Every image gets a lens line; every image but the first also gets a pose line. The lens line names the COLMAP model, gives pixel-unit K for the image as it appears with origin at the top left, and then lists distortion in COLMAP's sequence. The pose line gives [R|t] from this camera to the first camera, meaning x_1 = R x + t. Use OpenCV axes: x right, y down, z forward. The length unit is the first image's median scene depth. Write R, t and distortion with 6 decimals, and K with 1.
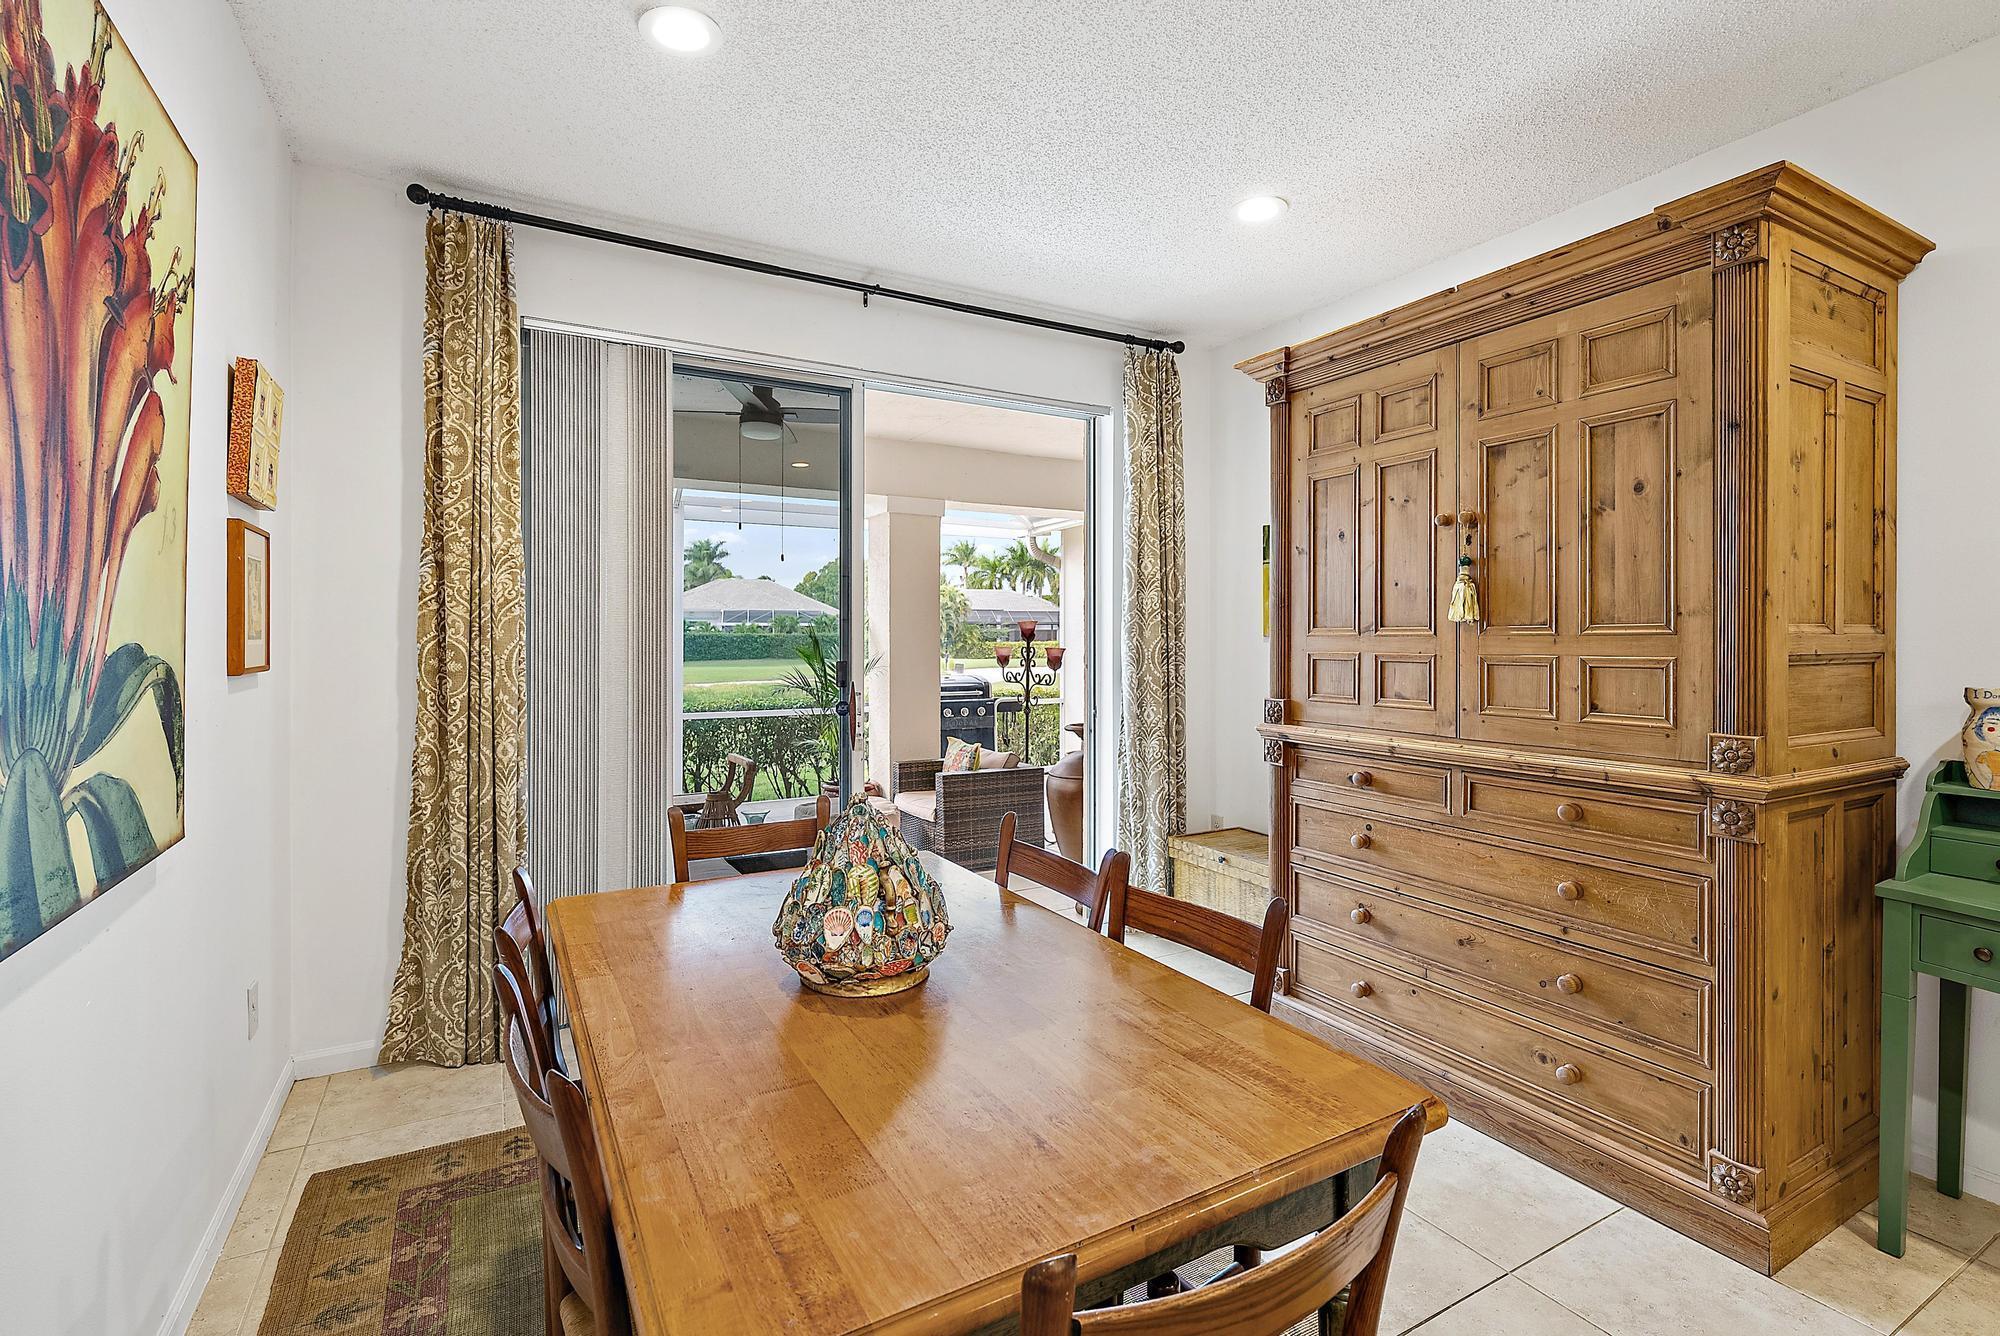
lens RADIAL K [[913.7, 0, 996.9], [0, 913.7, 652.1], [0, 0, 1]] dist [0.000441, 0.000002]
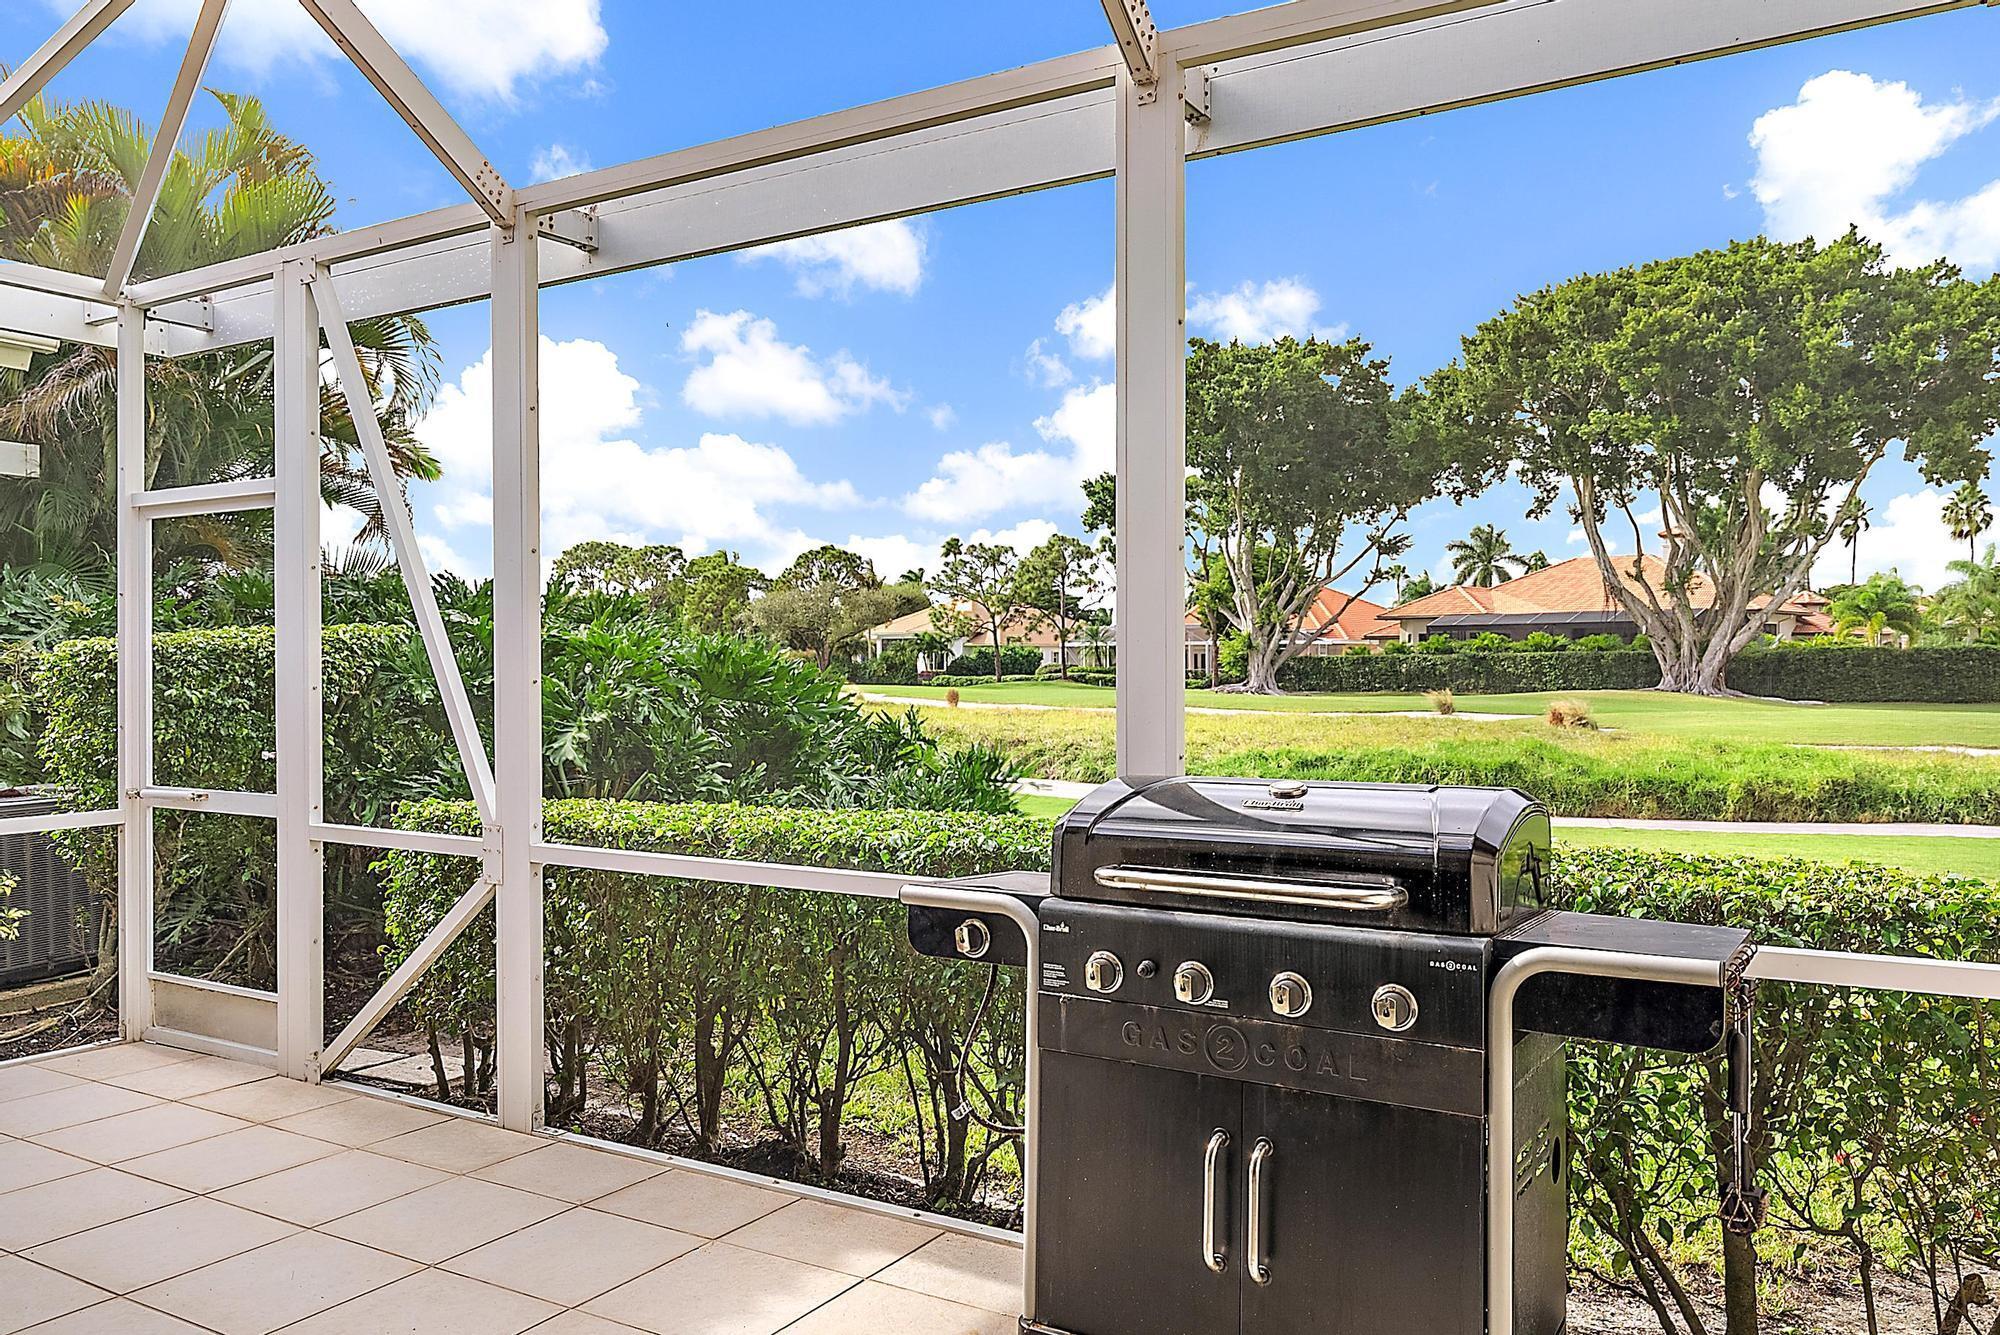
lens RADIAL K [[1434.3, 0, 1047.0], [0, 1434.3, 683.7], [0, 0, 1]] dist [0.004111, 0.004573]
pose [[0.516889, 0.008806, -0.856007, 0.248057], [-0.009318, 0.999946, 0.004661, 0.004477], [0.856002, 0.005567, 0.516943, 1.108056]]
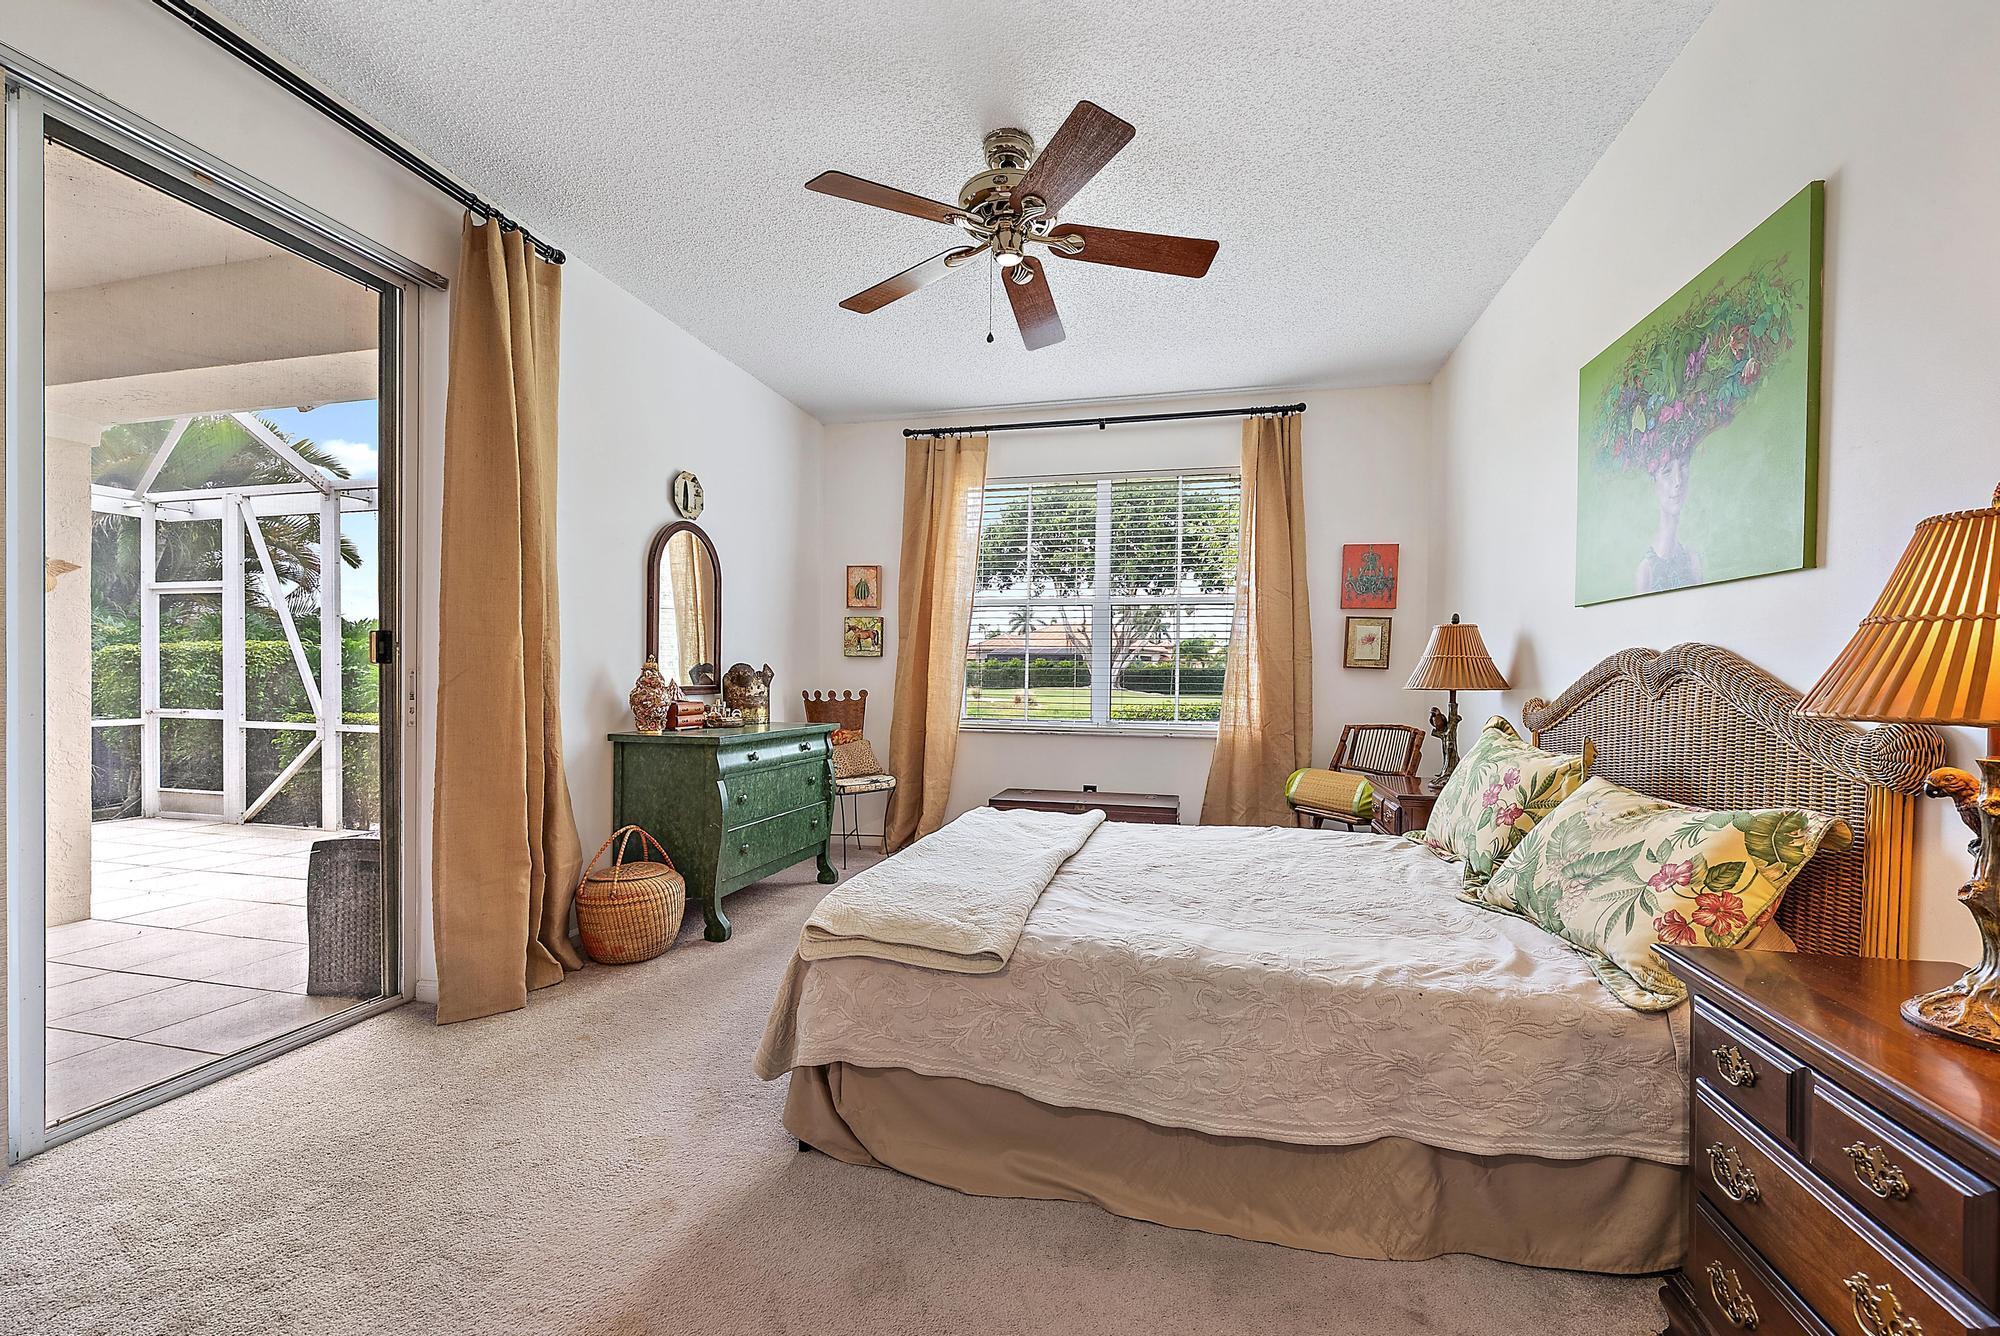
lens RADIAL K [[797.2, 0, 1034.7], [0, 797.2, 689.5], [0, 0, 1]] dist [-0.000610, 0.000323]
pose [[0.730015, 0.016815, -0.683225, 0.815733], [-0.017369, 0.999831, 0.006049, 0.019029], [0.683211, 0.007451, 0.730183, 1.115890]]
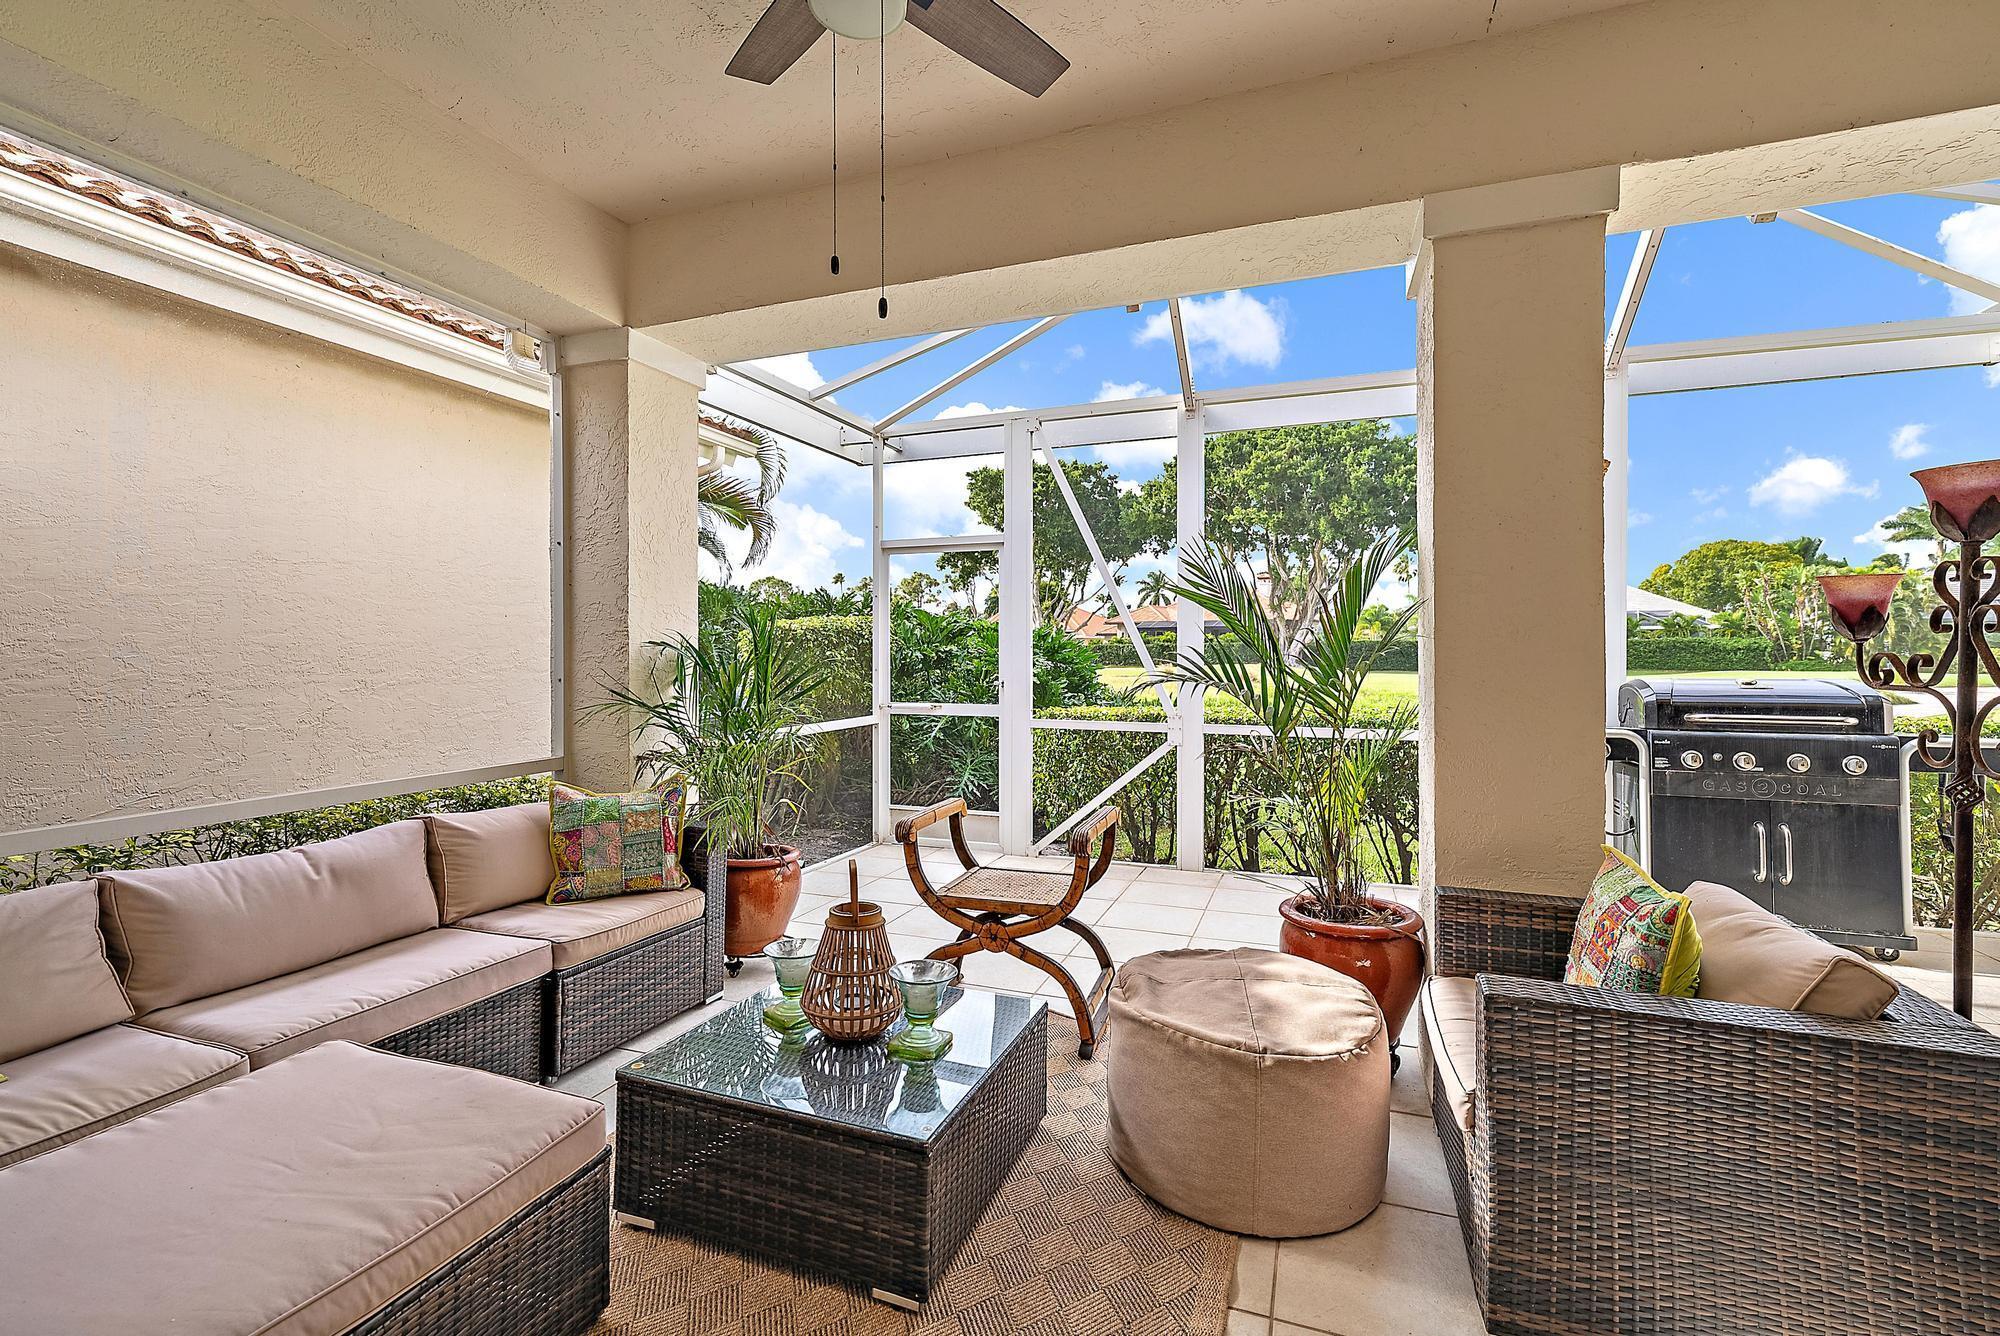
lens RADIAL K [[859.5, 0, 1006.8], [0, 859.5, 667.0], [0, 0, 1]] dist [0.003714, -0.001149]
pose [[0.650094, 0.012683, -0.759748, 0.042120], [-0.009243, 0.999919, 0.008783, 0.026491], [0.759797, 0.001313, 0.650158, 0.607385]]
